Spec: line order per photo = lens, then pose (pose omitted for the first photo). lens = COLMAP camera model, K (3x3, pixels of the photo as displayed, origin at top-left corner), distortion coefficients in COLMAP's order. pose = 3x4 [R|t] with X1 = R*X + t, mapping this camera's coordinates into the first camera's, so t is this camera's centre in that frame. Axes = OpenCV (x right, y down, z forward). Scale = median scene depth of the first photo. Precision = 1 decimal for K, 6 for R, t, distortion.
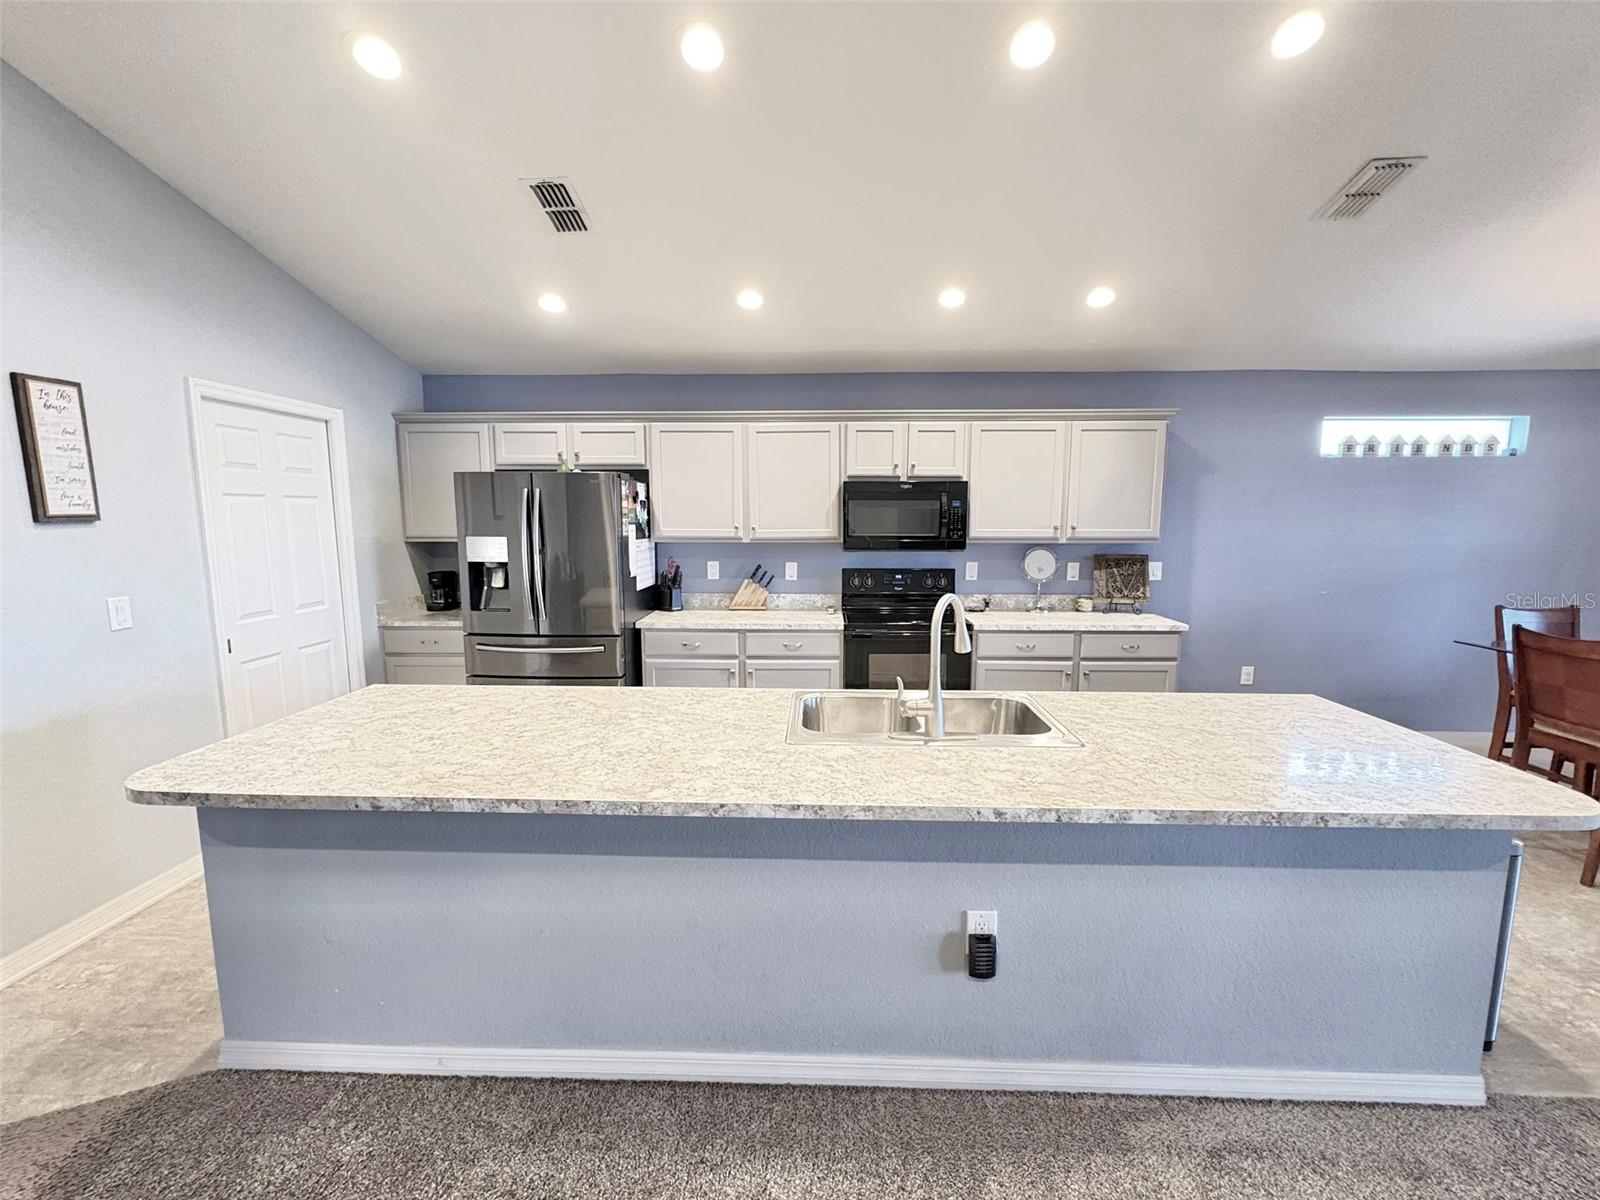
lens RADIAL K [[671.5, 0, 803.3], [0, 671.5, 605.5], [0, 0, 1]] dist [-0.000151, -0.000009]
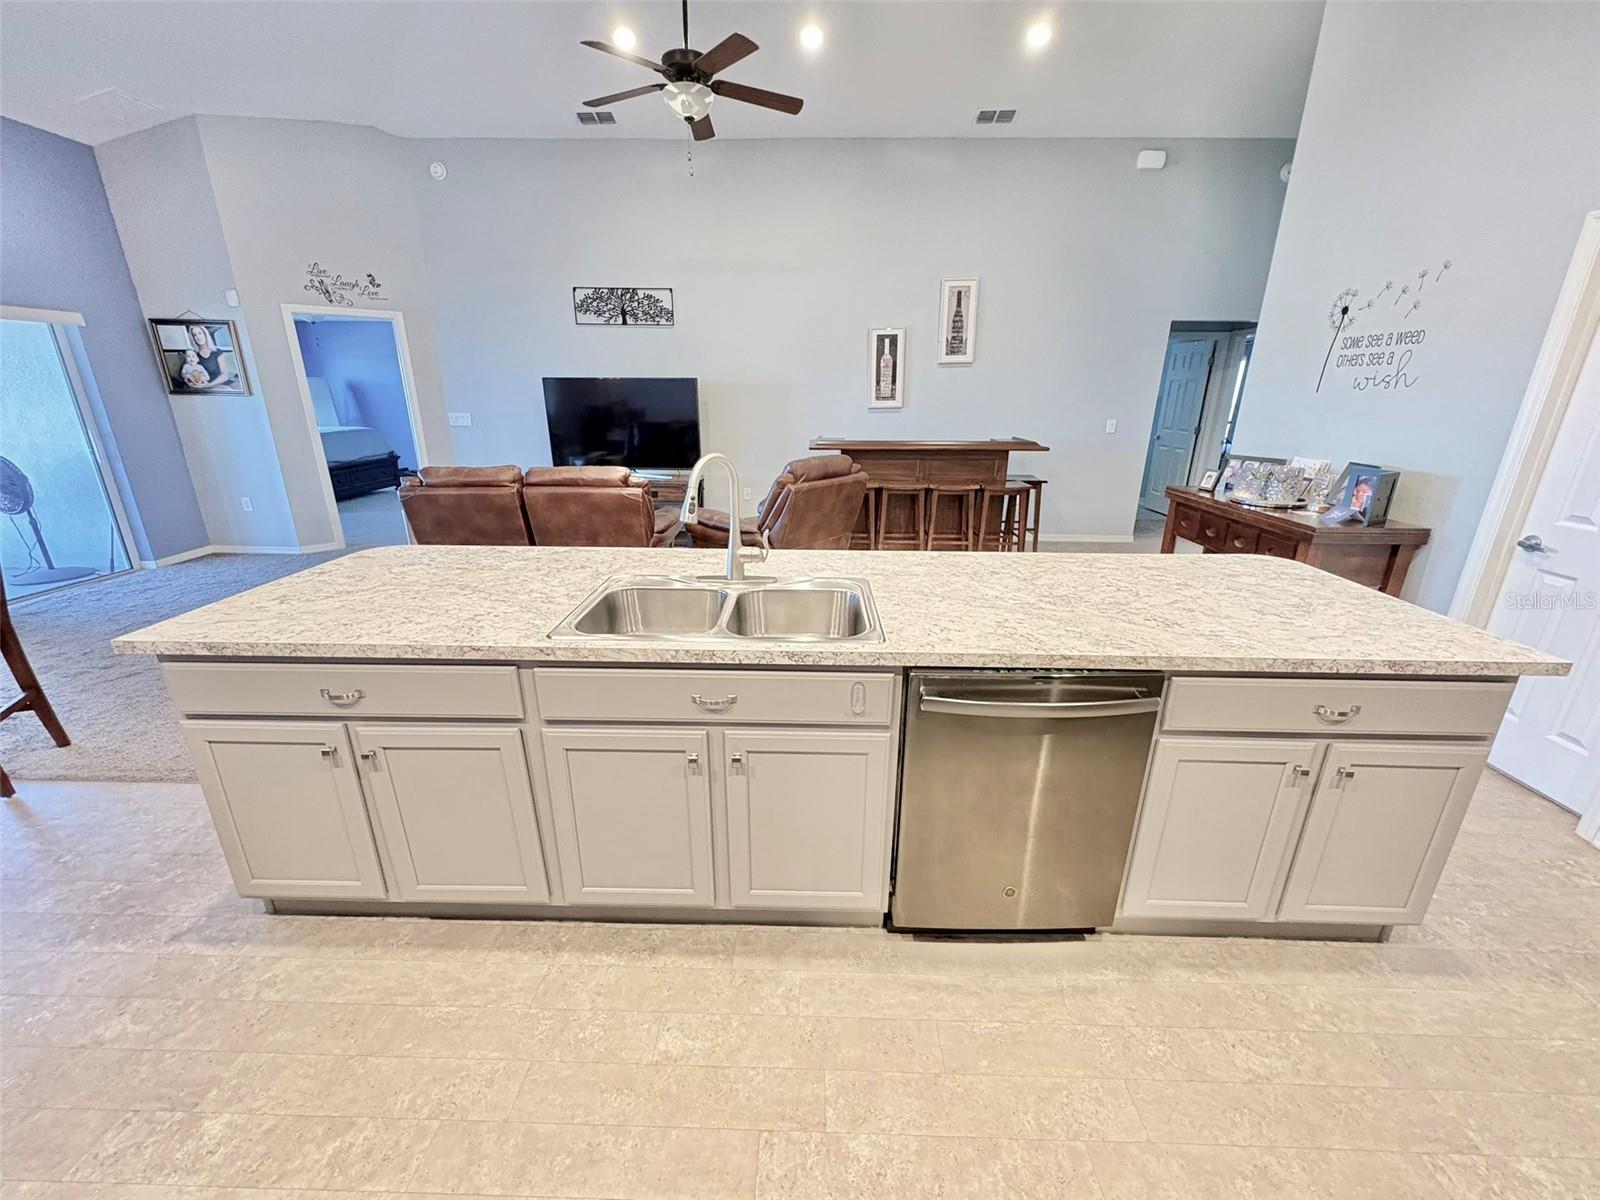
lens RADIAL K [[638.5, 0, 802.9], [0, 638.5, 601.5], [0, 0, 1]] dist [0.000925, 0.000486]
pose [[-0.999858, -0.006314, -0.015625, 0.045975], [-0.012587, 0.896269, 0.443333, -0.111582], [0.011205, 0.443466, -0.896221, 0.902592]]
